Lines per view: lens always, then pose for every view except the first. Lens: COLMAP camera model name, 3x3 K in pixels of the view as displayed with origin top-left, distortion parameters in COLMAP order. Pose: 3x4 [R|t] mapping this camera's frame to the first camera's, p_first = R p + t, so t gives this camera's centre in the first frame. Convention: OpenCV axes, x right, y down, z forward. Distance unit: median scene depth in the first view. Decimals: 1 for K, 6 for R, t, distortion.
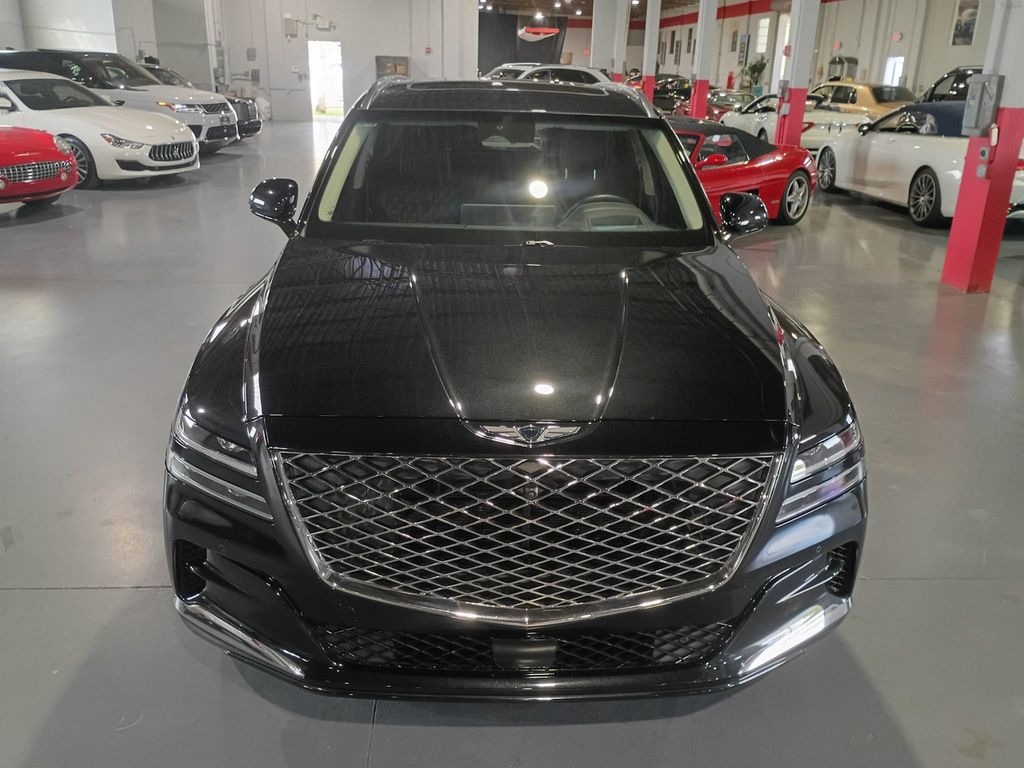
lens RADIAL K [[881.5, 0, 512.0], [0, 881.5, 384.0], [0, 0, 1]] dist [0.090113, -0.116126]
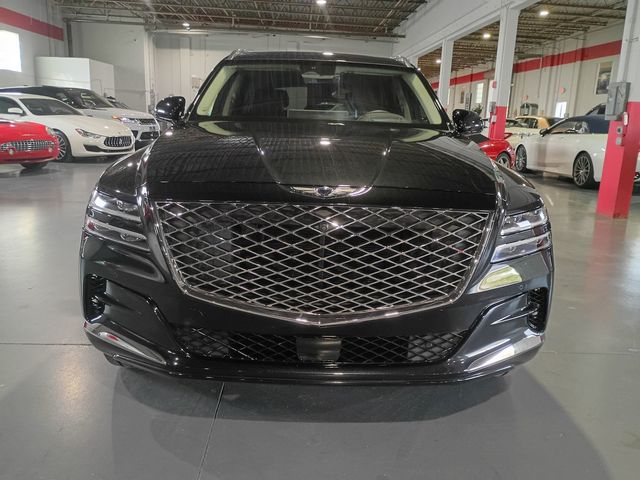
lens RADIAL K [[551.3, 0, 316.8], [0, 551.3, 241.8], [0, 0, 1]] dist [0.090797, -0.119291]
pose [[0.999718, 0.015952, -0.017563, 0.005657], [-0.017994, 0.992243, -0.123001, 0.055379], [0.015465, 0.123283, 0.992251, 0.018754]]
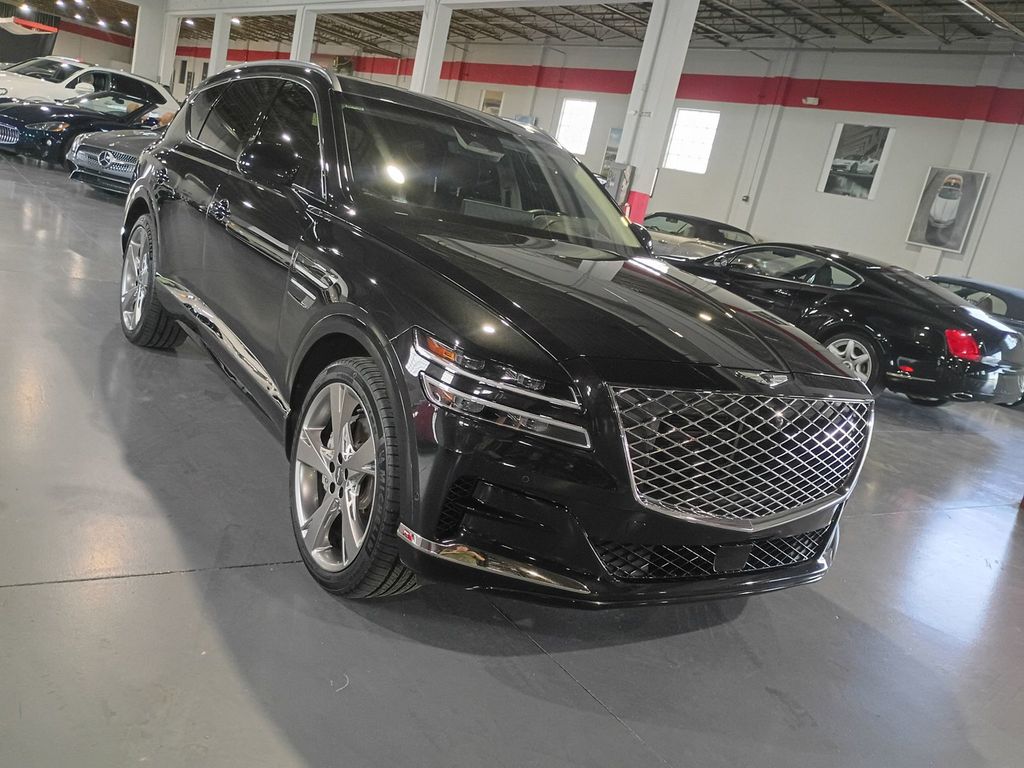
lens RADIAL K [[882.1, 0, 506.8], [0, 882.1, 386.8], [0, 0, 1]] dist [0.090797, -0.119291]
pose [[0.840302, 0.034465, 0.541023, -0.215976], [-0.008249, 0.998674, -0.050807, 0.029749], [-0.542057, 0.038230, 0.839472, 0.026297]]
